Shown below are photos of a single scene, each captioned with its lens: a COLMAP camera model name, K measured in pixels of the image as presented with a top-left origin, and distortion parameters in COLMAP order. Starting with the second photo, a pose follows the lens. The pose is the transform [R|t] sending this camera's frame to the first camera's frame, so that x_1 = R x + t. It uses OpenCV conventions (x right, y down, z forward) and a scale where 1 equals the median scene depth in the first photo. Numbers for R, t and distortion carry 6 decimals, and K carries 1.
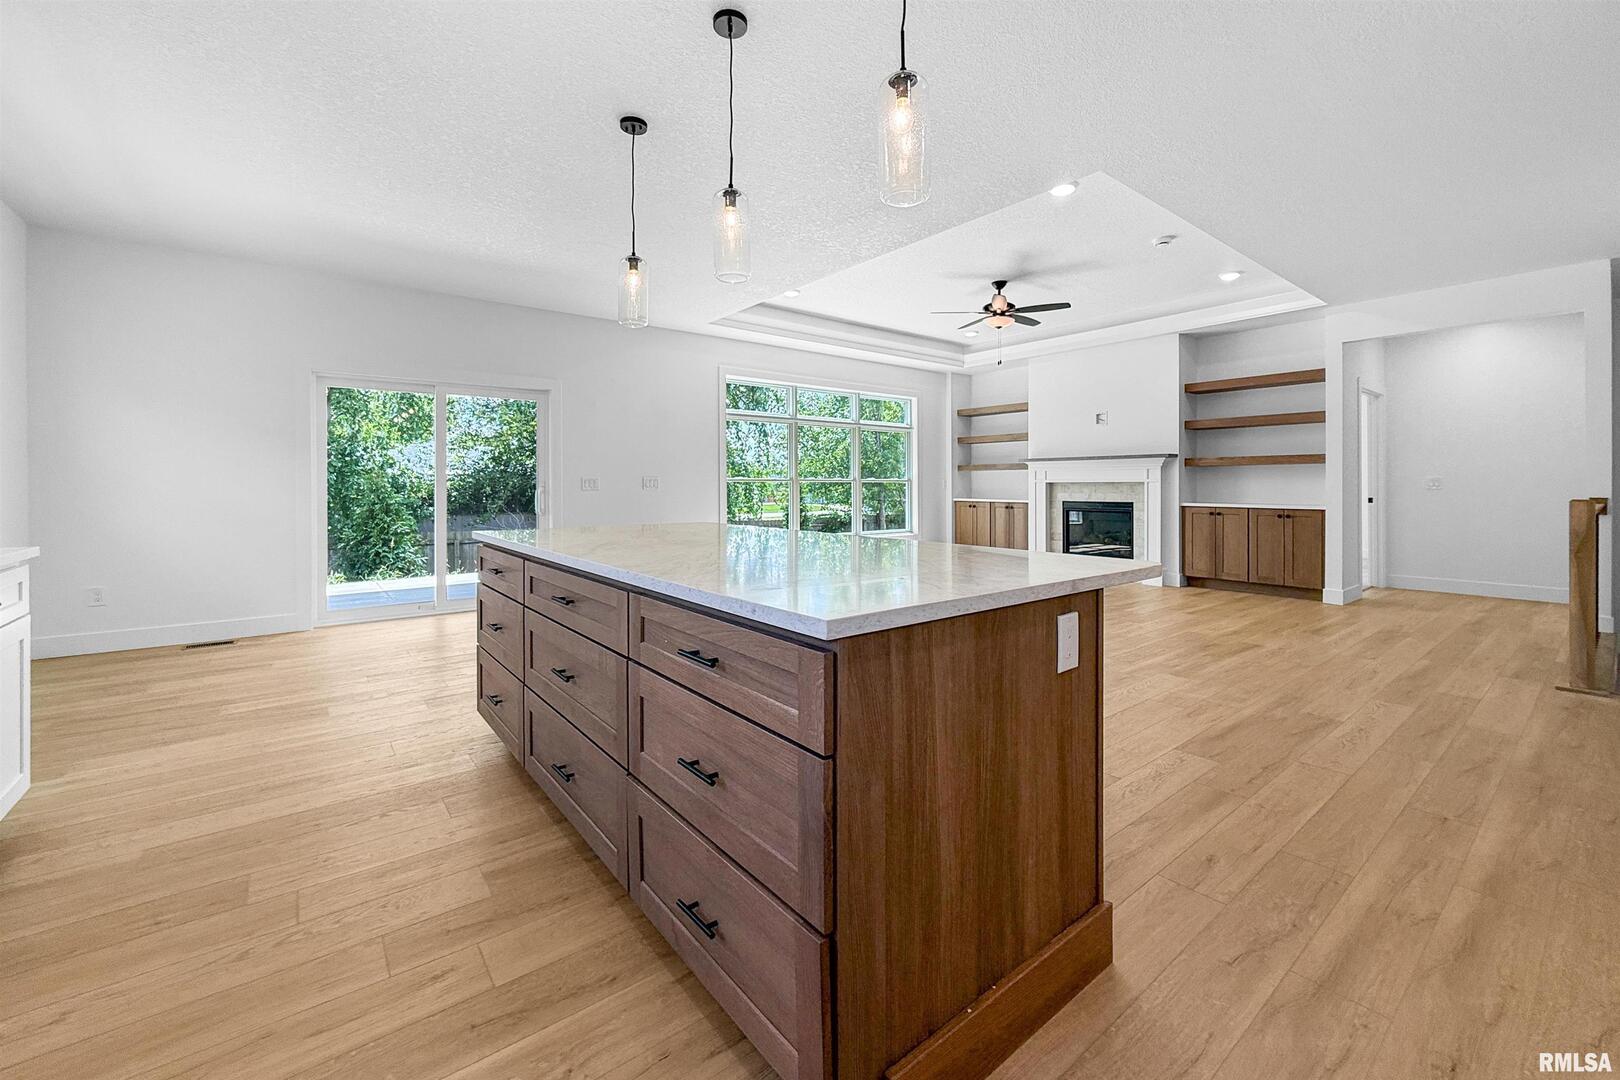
lens RADIAL K [[654.9, 0, 814.3], [0, 654.9, 485.8], [0, 0, 1]] dist [-0.002893, 0.000332]
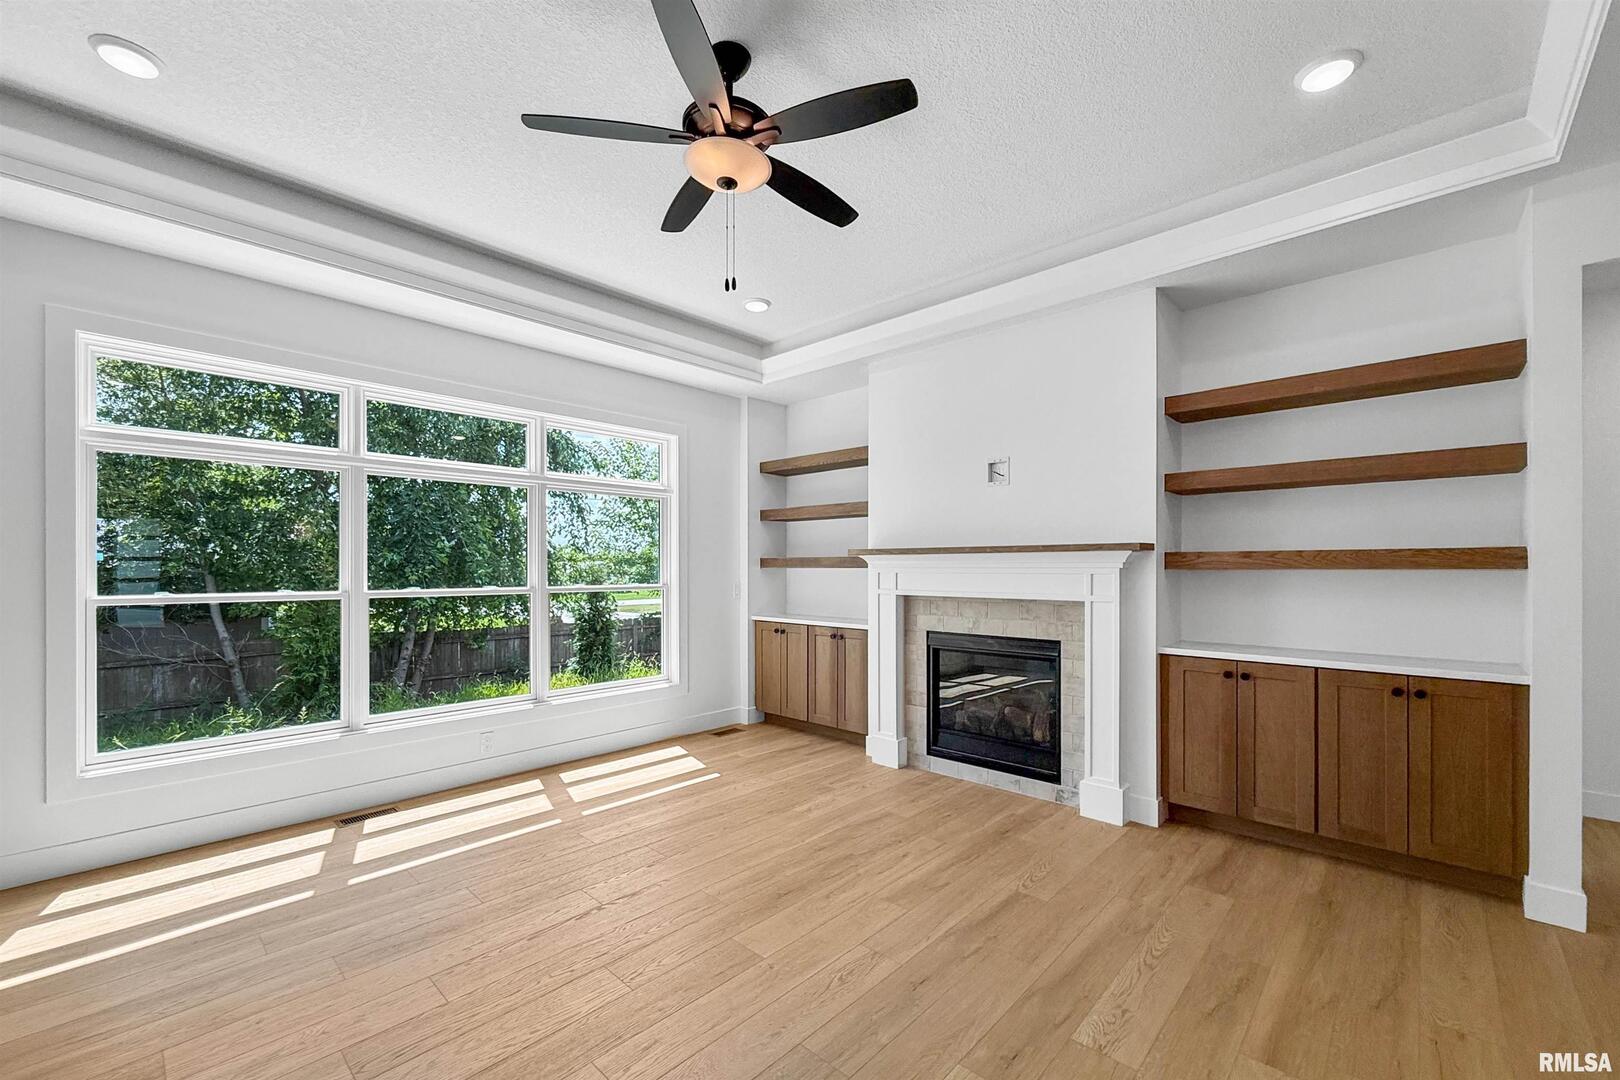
lens RADIAL K [[654.9, 0, 814.0], [0, 654.9, 566.5], [0, 0, 1]] dist [-0.002893, 0.000332]
pose [[0.989267, 0.001063, 0.146113, 0.241488], [-0.000694, 0.999996, -0.002578, -0.030001], [-0.146115, 0.002449, 0.989265, 0.560720]]
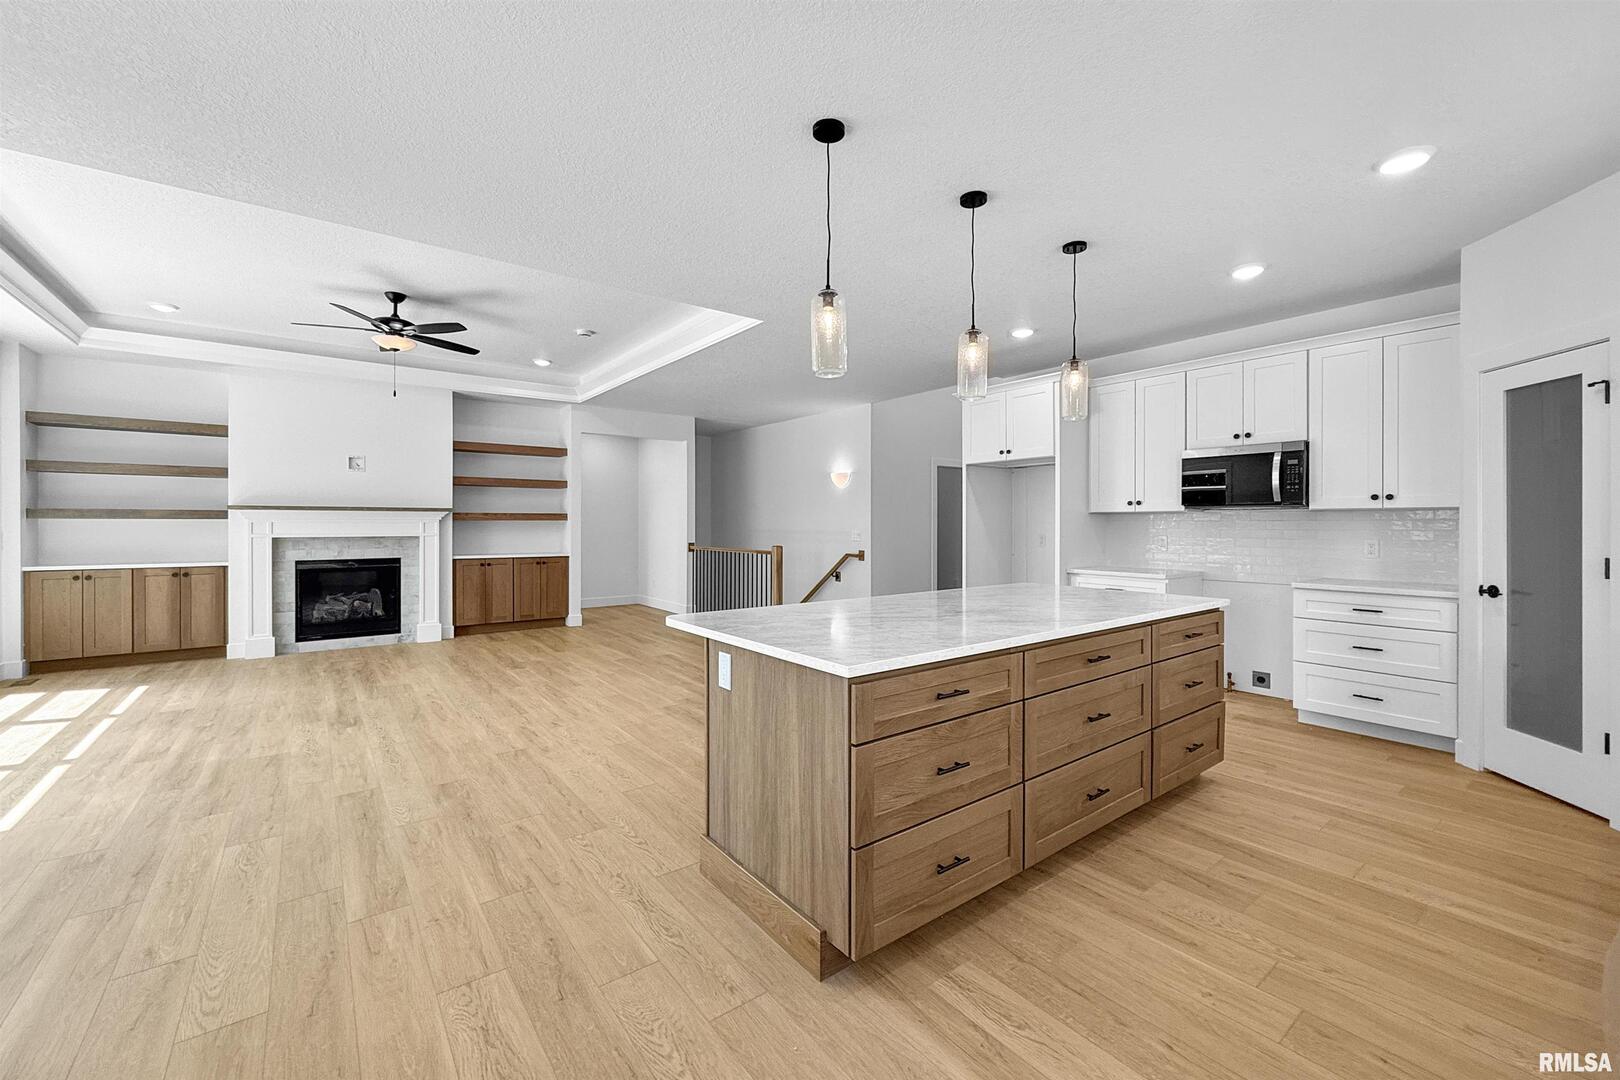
lens RADIAL K [[654.9, 0, 813.1], [0, 654.9, 519.3], [0, 0, 1]] dist [-0.002893, 0.000332]
pose [[0.019377, 0.005841, 0.999795, -0.445962], [0.000570, 0.999983, -0.005854, -0.024329], [-0.999812, 0.000683, 0.019373, 0.408028]]
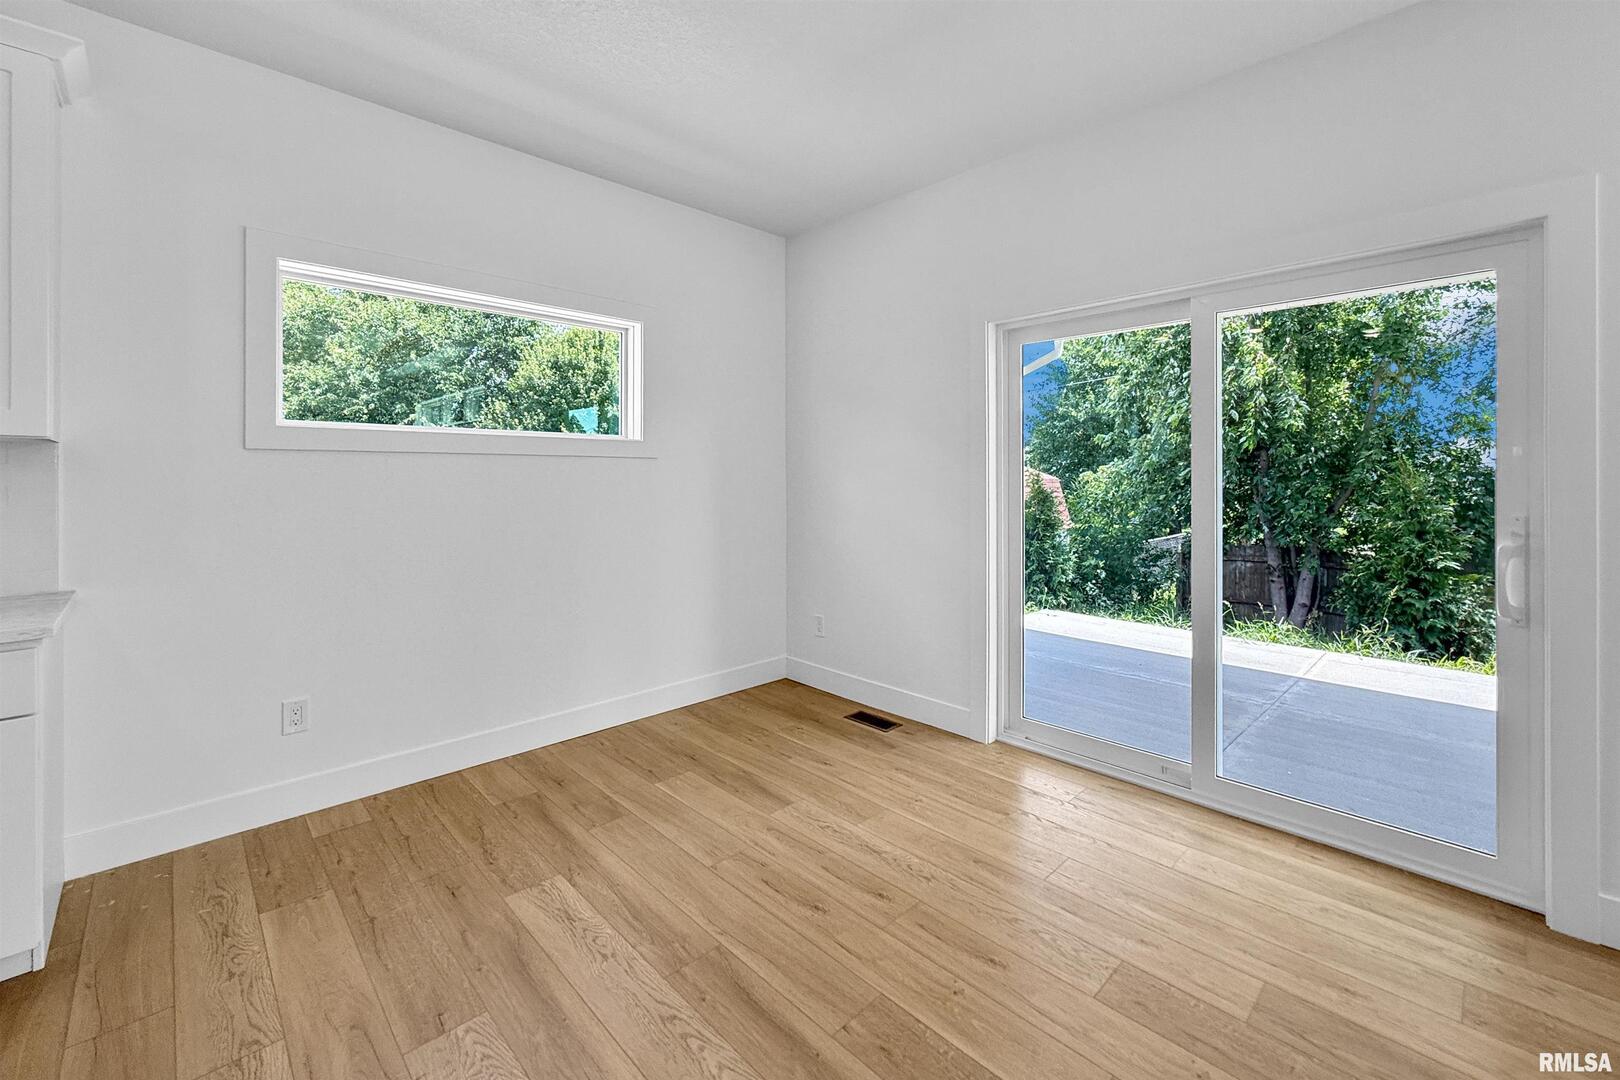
lens RADIAL K [[654.9, 0, 787.1], [0, 654.9, 482.7], [0, 0, 1]] dist [-0.002893, 0.000332]
pose [[0.083187, 0.002245, -0.996531, -0.117487], [0.003254, 0.999992, 0.002525, -0.019161], [0.996529, -0.003453, 0.083179, 0.526131]]
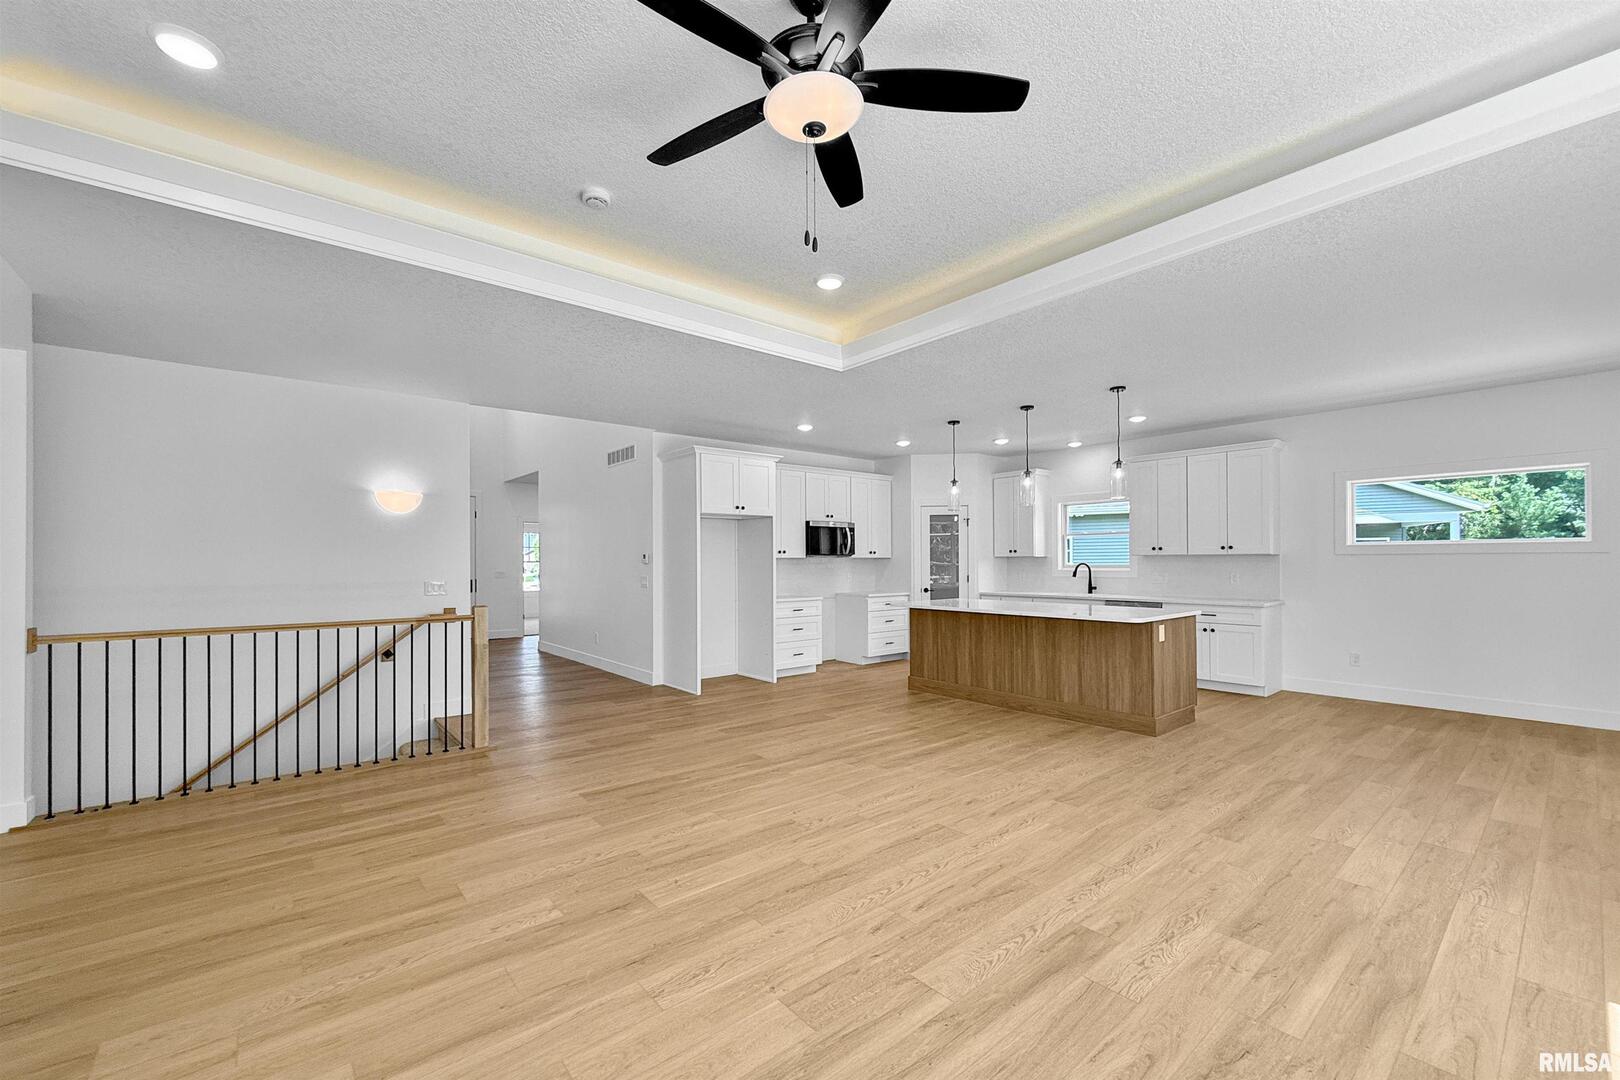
lens RADIAL K [[654.9, 0, 809.3], [0, 654.9, 560.1], [0, 0, 1]] dist [-0.002893, 0.000332]
pose [[-0.999761, 0.005839, -0.021056, 0.254716], [0.005827, 0.999983, 0.000610, -0.033406], [0.021059, 0.000487, -0.999778, 1.138521]]
